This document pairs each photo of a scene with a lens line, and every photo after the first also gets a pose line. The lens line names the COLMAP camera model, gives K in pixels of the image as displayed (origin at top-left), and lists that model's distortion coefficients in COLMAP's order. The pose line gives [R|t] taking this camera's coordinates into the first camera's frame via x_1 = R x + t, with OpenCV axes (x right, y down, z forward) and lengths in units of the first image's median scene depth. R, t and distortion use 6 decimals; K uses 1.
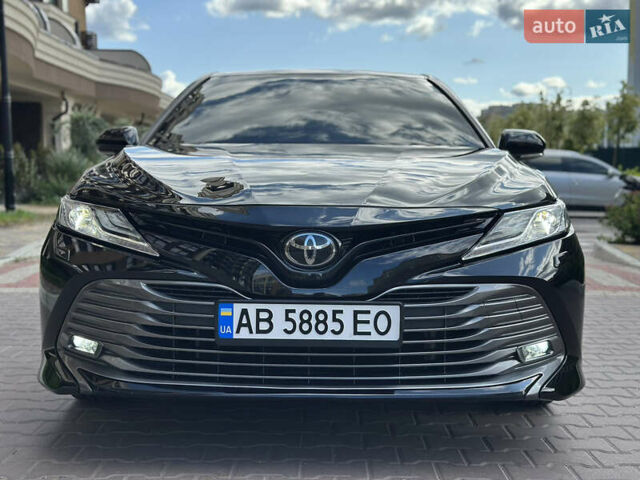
lens RADIAL K [[894.6, 0, 319.2], [0, 894.6, 237.8], [0, 0, 1]] dist [0.129473, 0.000000]
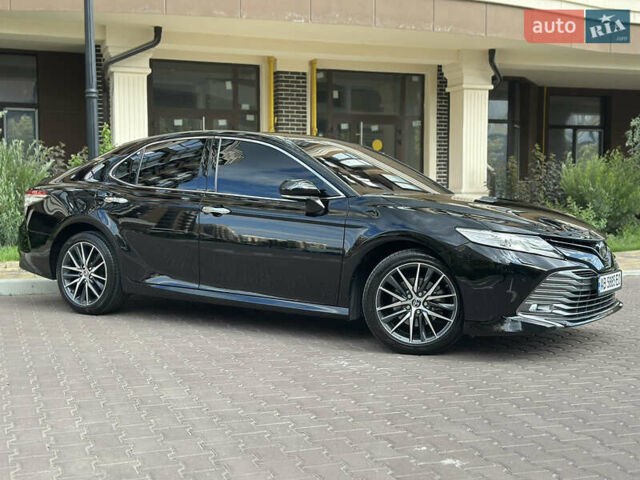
lens RADIAL K [[894.6, 0, 323.4], [0, 894.6, 243.5], [0, 0, 1]] dist [0.129473, 0.000000]
pose [[0.530280, -0.056881, 0.845912, -2.314914], [0.043152, 0.998264, 0.040075, -0.124242], [-0.846724, 0.015251, 0.531814, 0.397696]]
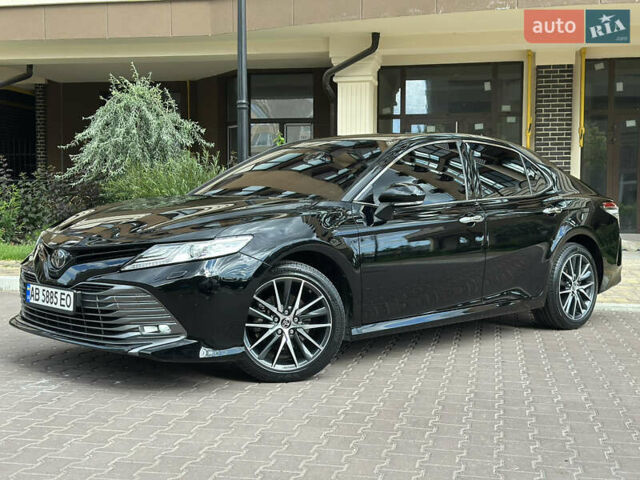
lens RADIAL K [[894.6, 0, 320.6], [0, 894.6, 238.6], [0, 0, 1]] dist [0.129473, 0.000000]
pose [[0.899850, -0.022819, 0.435601, -0.845264], [0.024680, 0.999694, 0.001385, -0.049907], [-0.435500, 0.009504, 0.900139, -0.500499]]
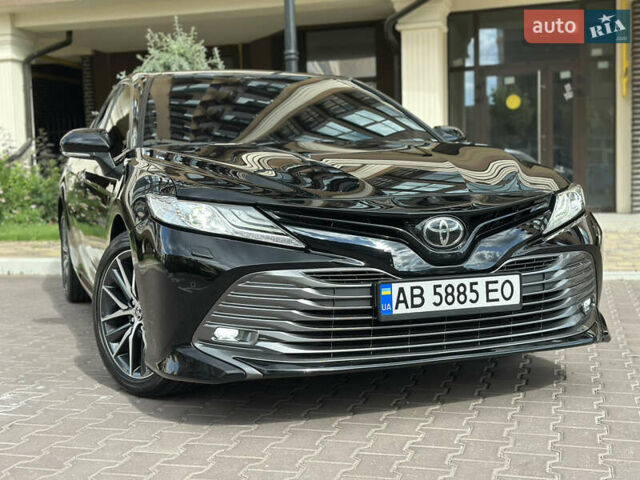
lens RADIAL K [[894.6, 0, 317.5], [0, 894.6, 242.4], [0, 0, 1]] dist [0.129473, 0.000000]
pose [[0.931593, -0.061950, 0.358184, -0.585909], [0.055473, 0.998058, 0.028341, -0.015673], [-0.359245, -0.006532, 0.933221, -0.021841]]
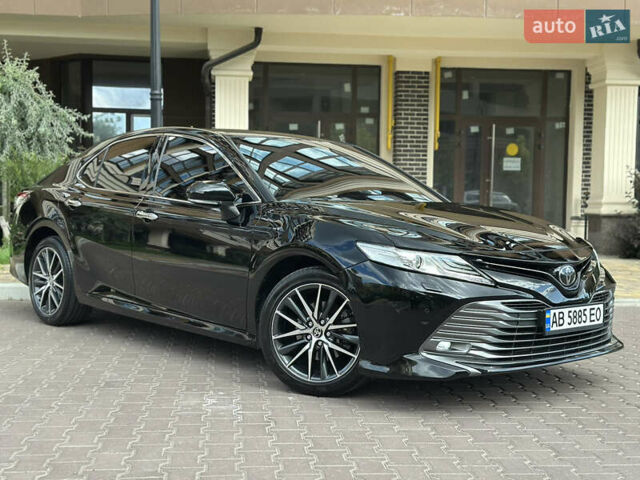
lens RADIAL K [[894.6, 0, 319.8], [0, 894.6, 241.4], [0, 0, 1]] dist [0.129473, 0.000000]
pose [[0.725321, -0.030457, 0.687737, -1.578724], [0.023414, 0.999534, 0.019571, -0.099423], [-0.688012, 0.001908, 0.725697, 0.064386]]
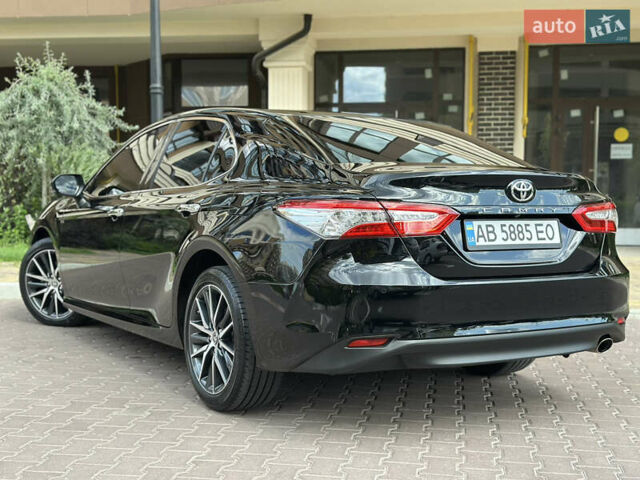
lens RADIAL K [[894.6, 0, 318.2], [0, 894.6, 242.9], [0, 0, 1]] dist [0.129473, 0.000000]
pose [[0.881021, -0.031095, 0.472054, -0.559698], [0.026179, 0.999513, 0.016980, -0.068747], [-0.472352, -0.002602, 0.881406, -0.300092]]
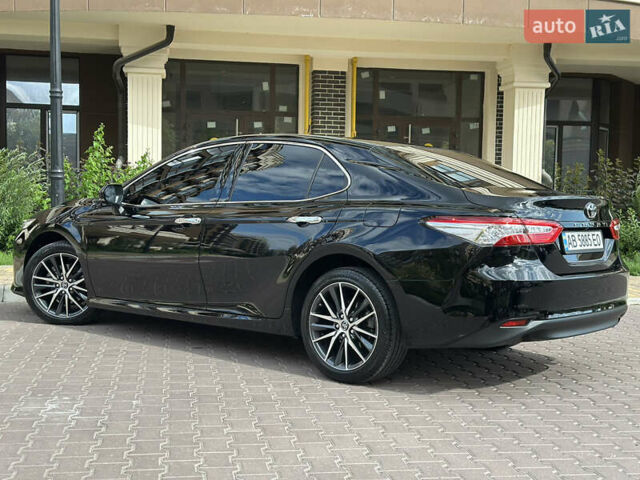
lens RADIAL K [[894.6, 0, 320.0], [0, 894.6, 243.6], [0, 0, 1]] dist [0.129473, 0.000000]
pose [[0.685895, -0.036603, 0.726779, -1.458033], [0.022210, 0.999322, 0.029369, -0.118206], [-0.727362, -0.004003, 0.686243, -0.116895]]
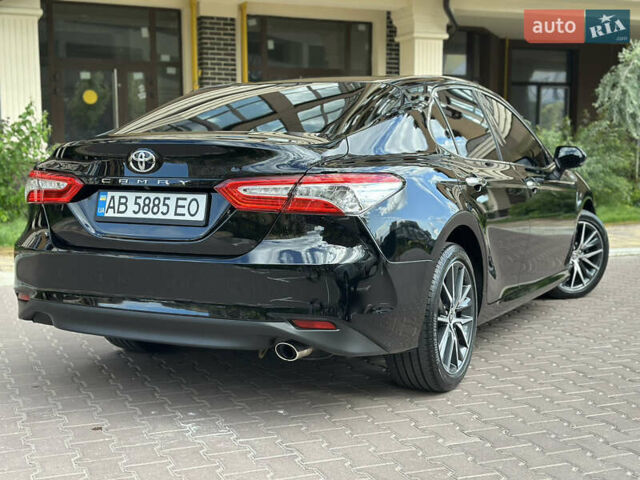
lens RADIAL K [[894.6, 0, 323.1], [0, 894.6, 244.1], [0, 0, 1]] dist [0.129473, 0.000000]
pose [[0.497475, -0.096232, 0.862124, -1.594123], [0.046384, 0.995357, 0.084339, -0.143307], [-0.866238, -0.001968, 0.499628, 0.614349]]
